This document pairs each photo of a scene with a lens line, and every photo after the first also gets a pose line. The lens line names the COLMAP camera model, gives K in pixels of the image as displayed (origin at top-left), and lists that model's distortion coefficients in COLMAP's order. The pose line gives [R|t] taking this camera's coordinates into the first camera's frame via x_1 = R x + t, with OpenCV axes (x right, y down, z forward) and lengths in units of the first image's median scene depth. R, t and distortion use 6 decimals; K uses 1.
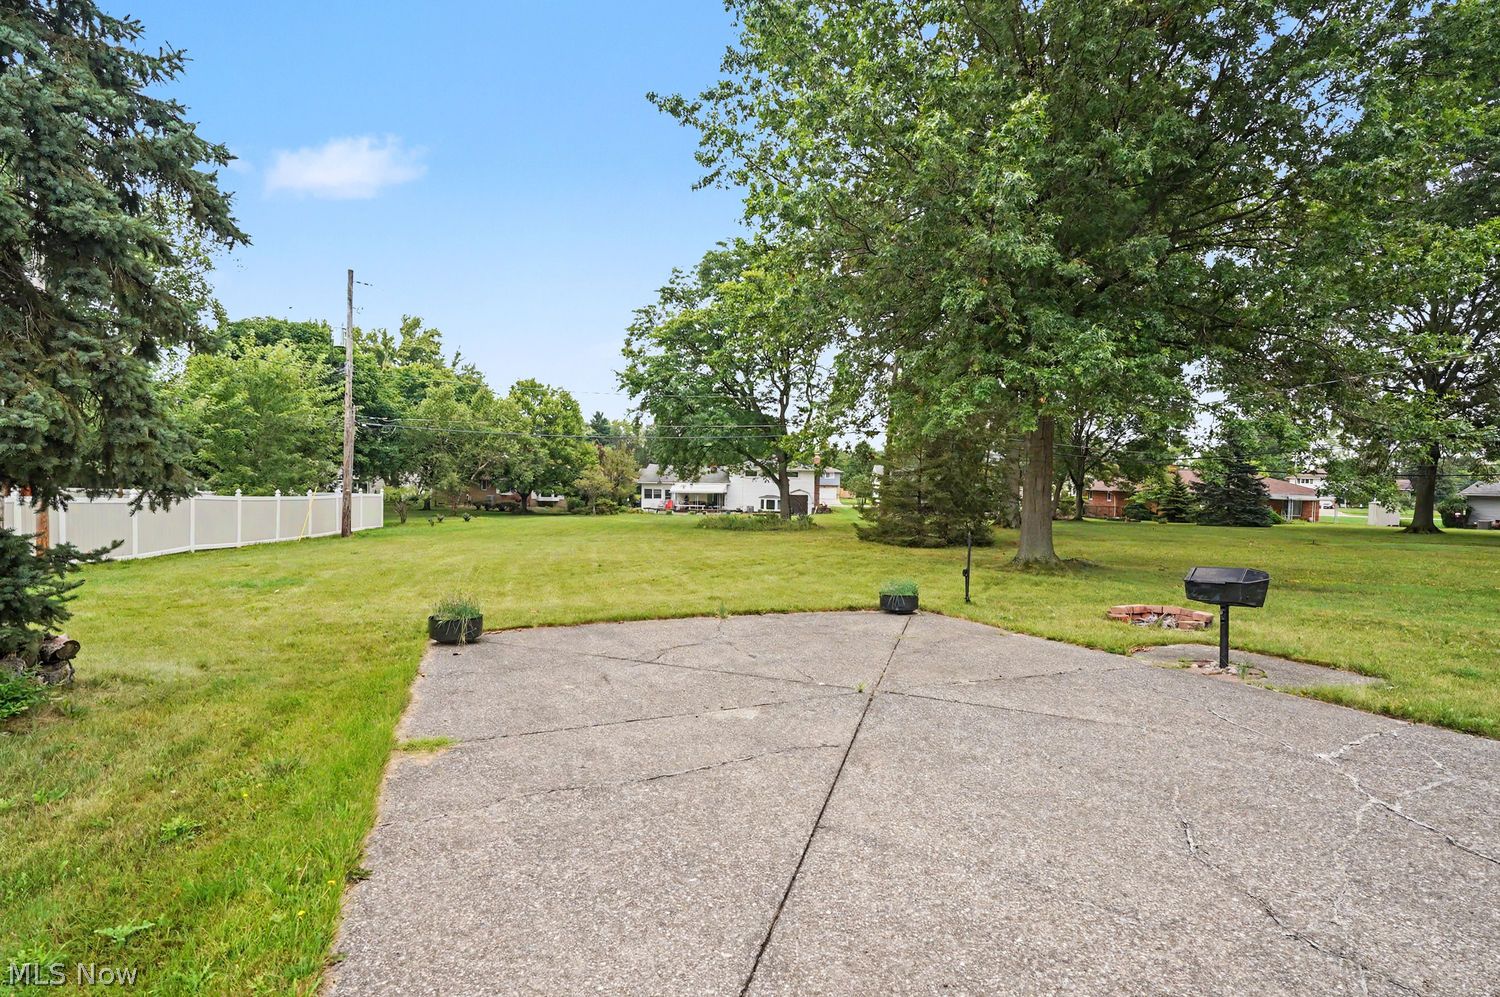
lens RADIAL K [[690.6, 0, 747.8], [0, 690.6, 508.9], [0, 0, 1]] dist [-0.001640, 0.001033]
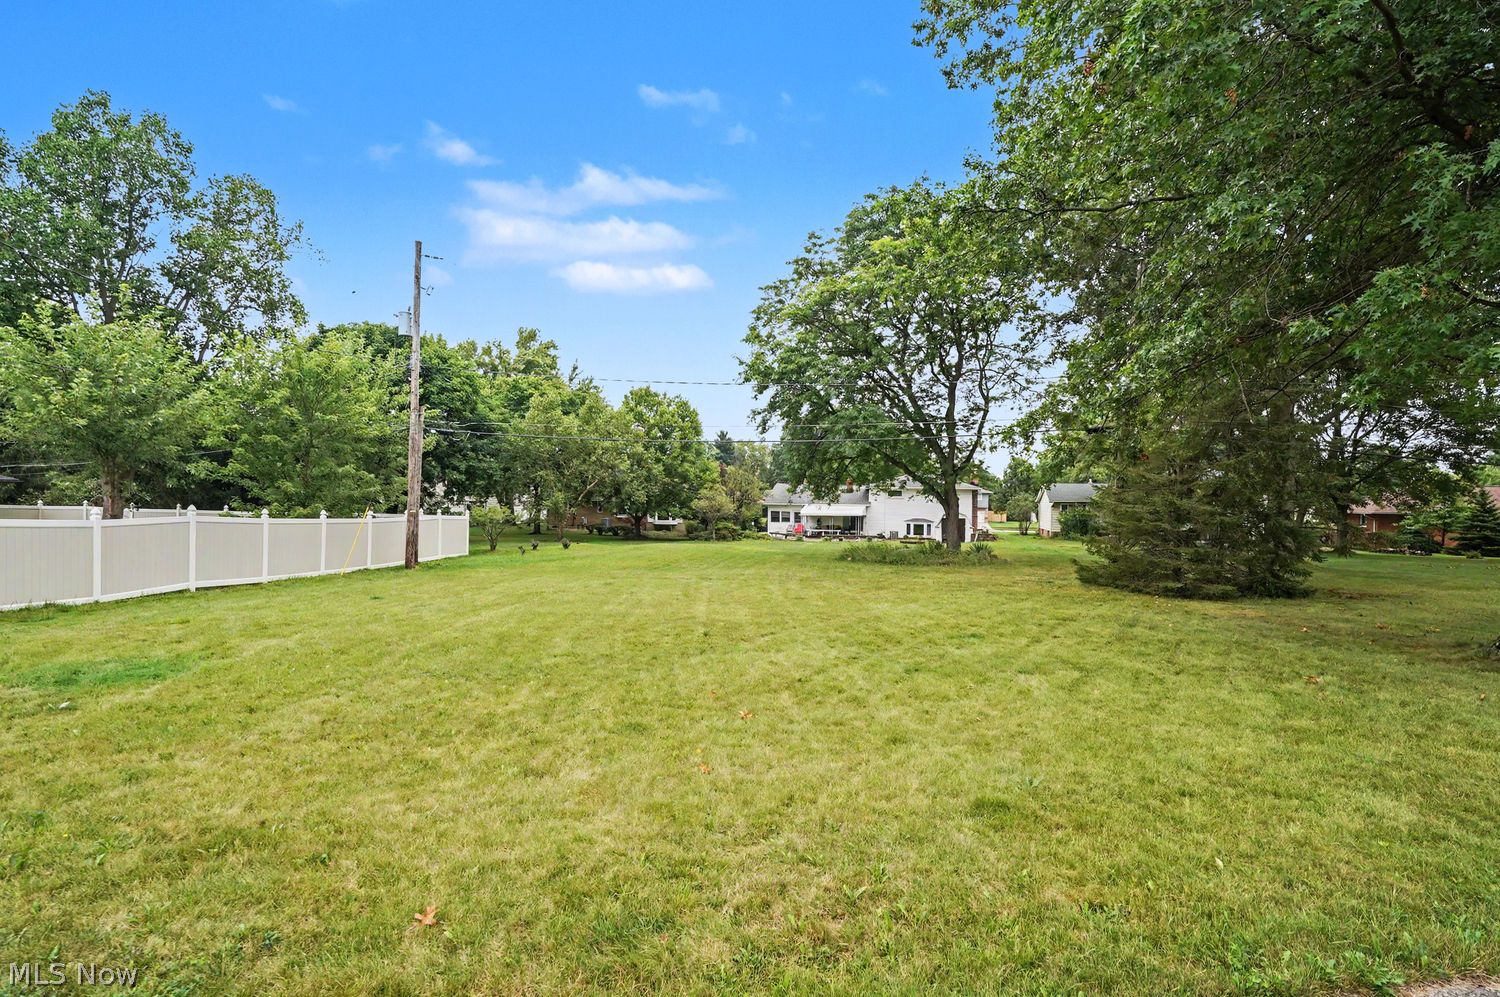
lens RADIAL K [[735.1, 0, 750.0], [0, 735.1, 498.5], [0, 0, 1]] dist [0.000831, 0.000038]
pose [[0.984643, -0.003384, -0.174548, -0.020658], [-0.004814, 0.998906, -0.046523, -0.002033], [0.174514, 0.046649, 0.983549, 0.120019]]
